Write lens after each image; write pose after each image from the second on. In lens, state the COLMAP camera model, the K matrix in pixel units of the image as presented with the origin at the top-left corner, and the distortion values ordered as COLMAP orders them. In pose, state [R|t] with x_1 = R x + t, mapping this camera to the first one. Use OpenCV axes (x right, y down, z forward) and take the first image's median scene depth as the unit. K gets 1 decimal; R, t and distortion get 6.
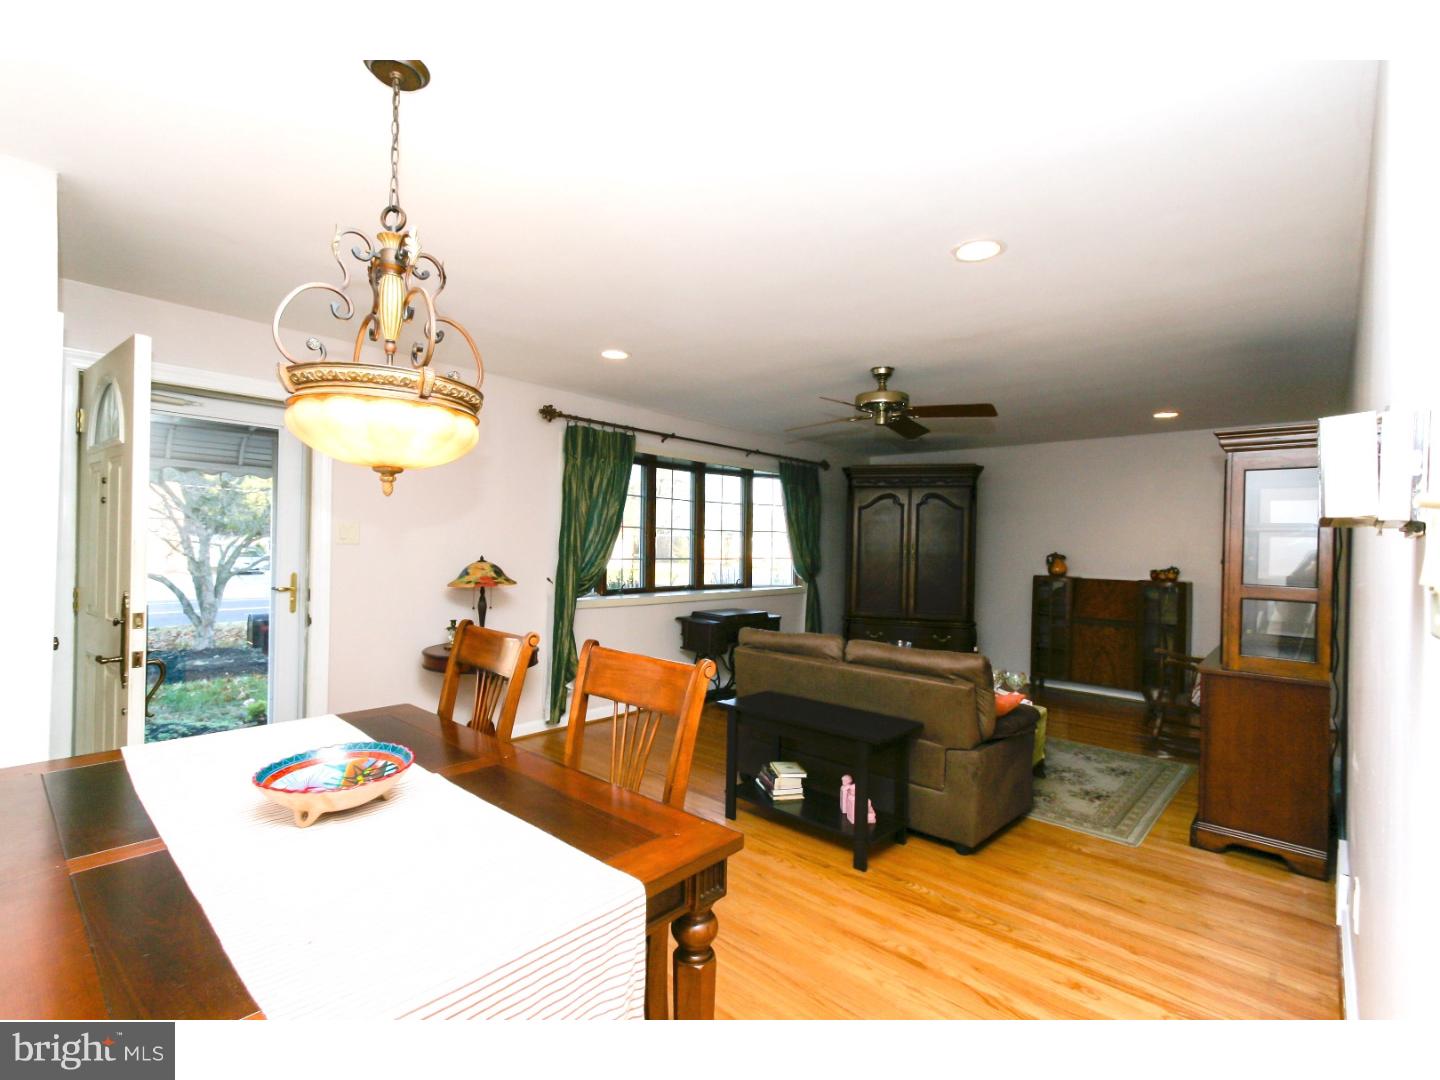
lens RADIAL K [[655.1, 0, 720.0], [0, 655.1, 540.0], [0, 0, 1]] dist [0.012285, 0.000355]
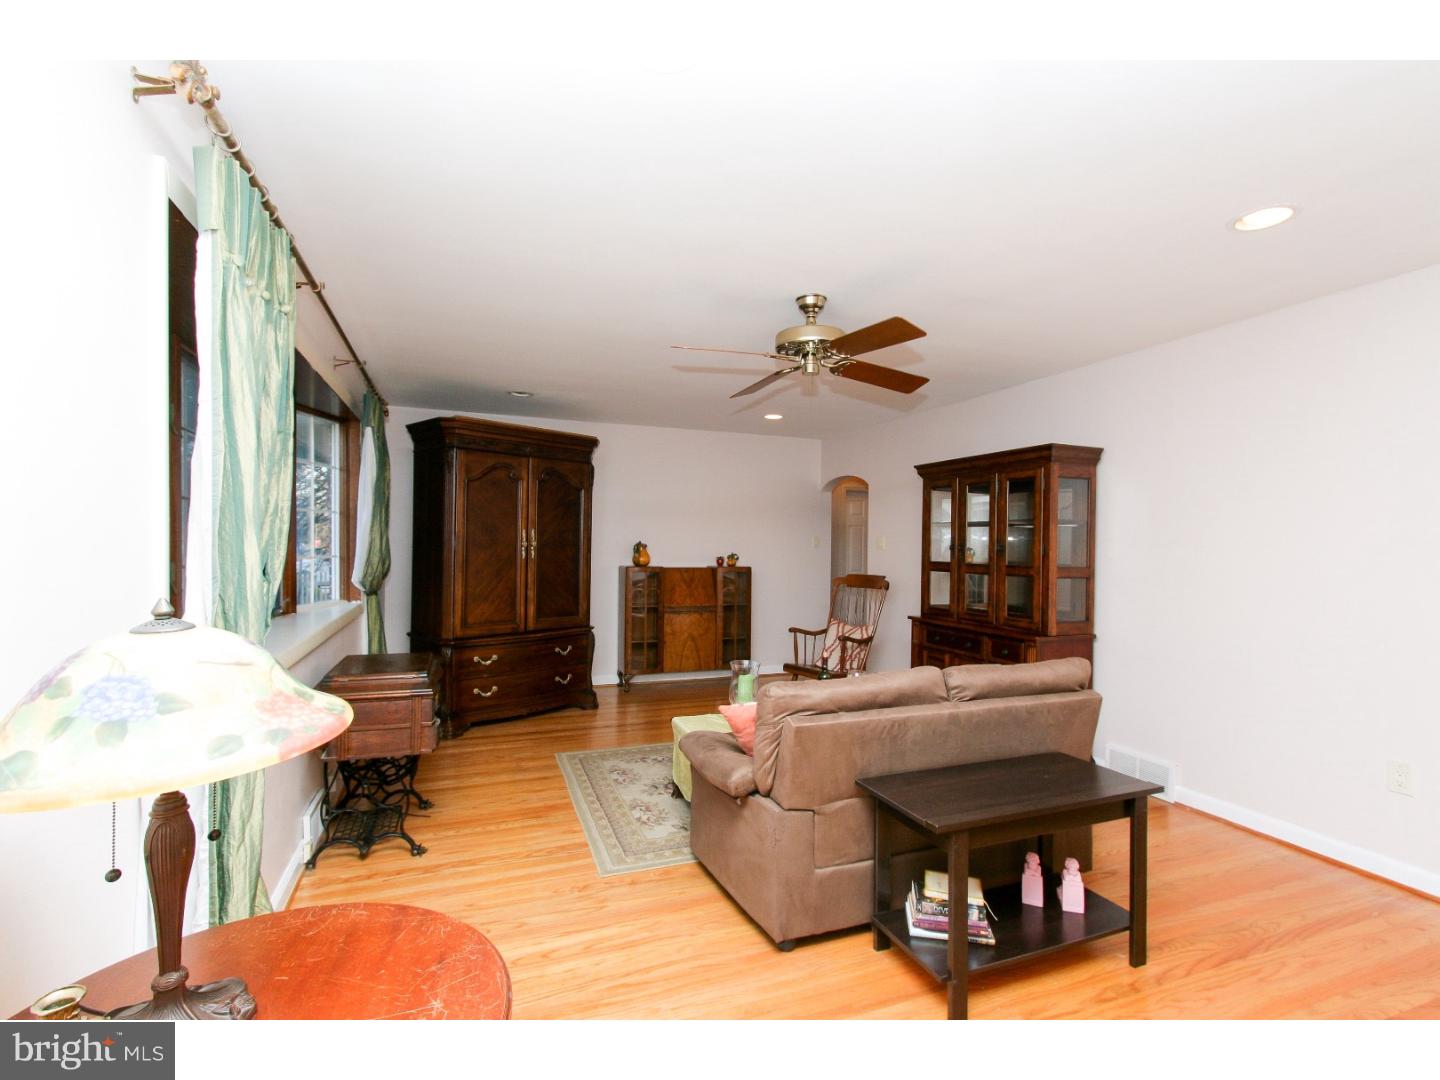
lens RADIAL K [[653.4, 0, 720.0], [0, 653.4, 540.0], [0, 0, 1]] dist [0.001739, 0.000764]
pose [[0.438687, -0.008359, 0.898601, -0.346889], [-0.012125, 0.999811, 0.015220, 0.001170], [-0.898558, -0.017572, 0.438502, 0.570460]]
